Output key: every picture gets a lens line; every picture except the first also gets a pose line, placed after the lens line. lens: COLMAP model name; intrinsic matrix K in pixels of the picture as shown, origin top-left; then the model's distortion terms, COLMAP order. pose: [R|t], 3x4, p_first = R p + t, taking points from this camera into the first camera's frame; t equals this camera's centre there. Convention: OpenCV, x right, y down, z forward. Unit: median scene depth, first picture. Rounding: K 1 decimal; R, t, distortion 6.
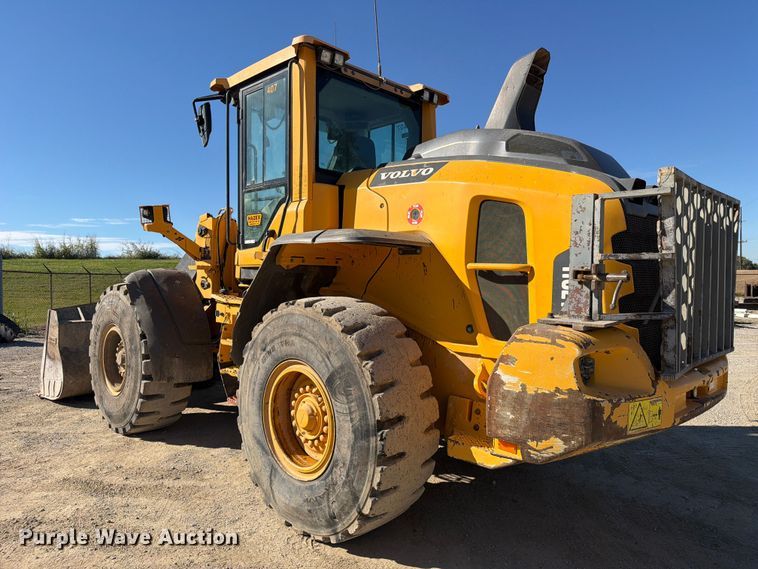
lens RADIAL K [[534.4, 0, 379.0], [0, 534.4, 284.5], [0, 0, 1]] dist [0.084203, -0.110340]
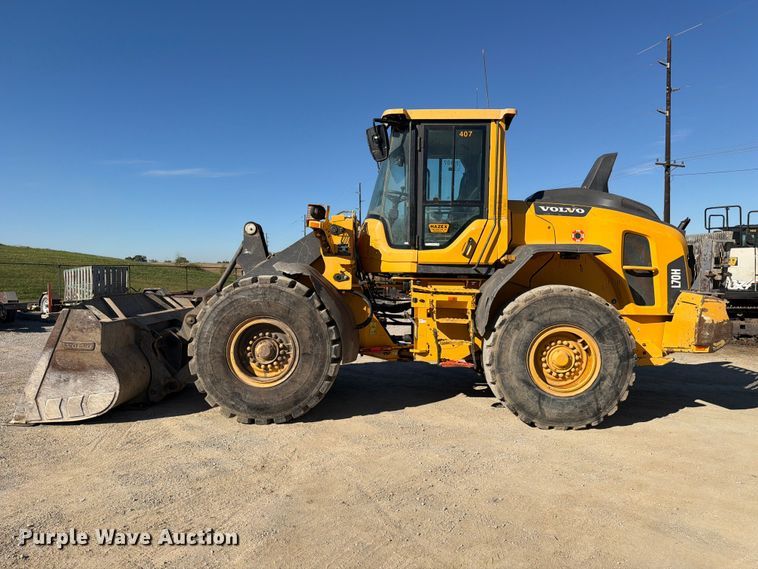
lens RADIAL K [[524.8, 0, 383.0], [0, 524.8, 284.7], [0, 0, 1]] dist [0.138099, -0.220546]
pose [[0.712172, -0.011280, 0.701914, -1.515886], [-0.000265, 0.999866, 0.016337, -0.003529], [-0.702005, -0.011821, 0.712074, 0.219271]]
